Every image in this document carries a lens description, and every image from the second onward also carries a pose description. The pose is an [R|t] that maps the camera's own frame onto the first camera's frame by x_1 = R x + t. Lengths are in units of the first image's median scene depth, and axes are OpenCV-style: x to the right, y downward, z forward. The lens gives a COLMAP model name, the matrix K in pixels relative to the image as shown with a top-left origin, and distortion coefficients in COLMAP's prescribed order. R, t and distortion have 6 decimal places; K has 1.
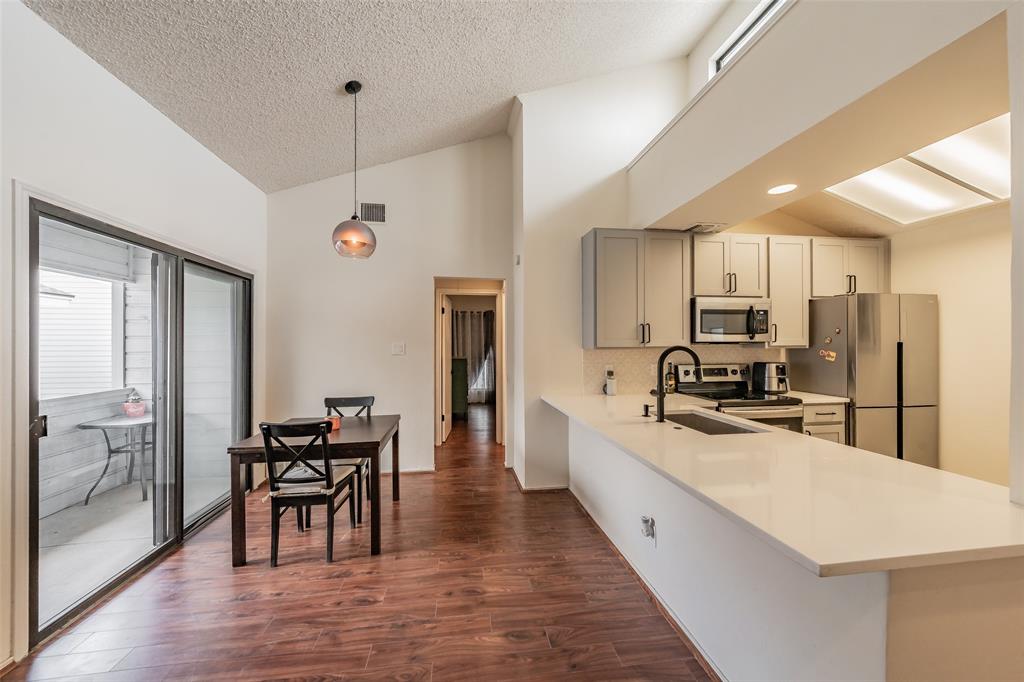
lens RADIAL K [[384.1, 0, 511.0], [0, 384.1, 342.2], [0, 0, 1]] dist [0.004057, 0.000322]
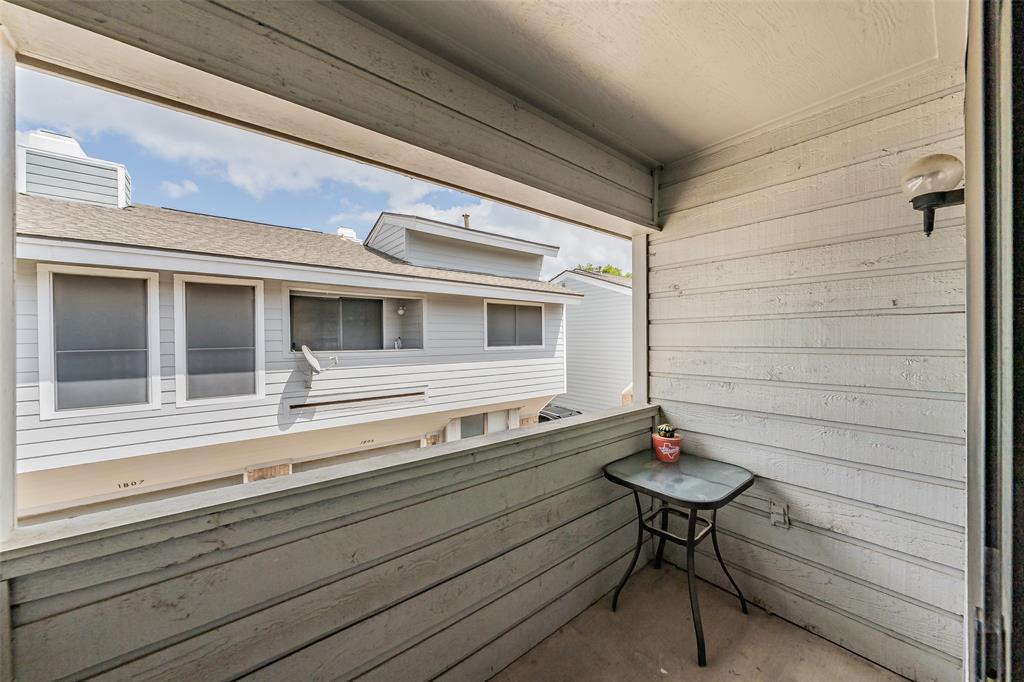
lens RADIAL K [[359.8, 0, 513.6], [0, 359.8, 339.0], [0, 0, 1]] dist [-0.001937, 0.000178]
pose [[0.520620, 0.004017, -0.853779, -0.622879], [0.005733, 0.999950, 0.008200, 0.008342], [0.853769, -0.009164, 0.520571, 0.518118]]
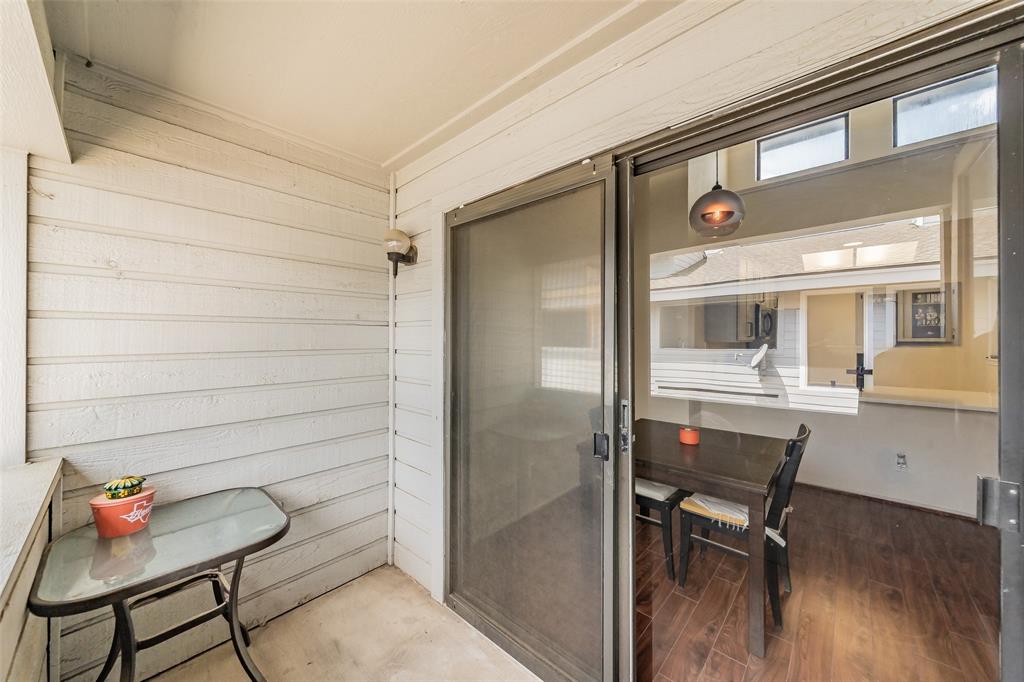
lens RADIAL K [[359.8, 0, 513.9], [0, 359.8, 339.2], [0, 0, 1]] dist [-0.001937, 0.000178]
pose [[0.779824, 0.001470, 0.625997, -0.874545], [-0.000640, 0.999999, -0.001550, 0.009892], [-0.625998, 0.000808, 0.779824, 0.490712]]
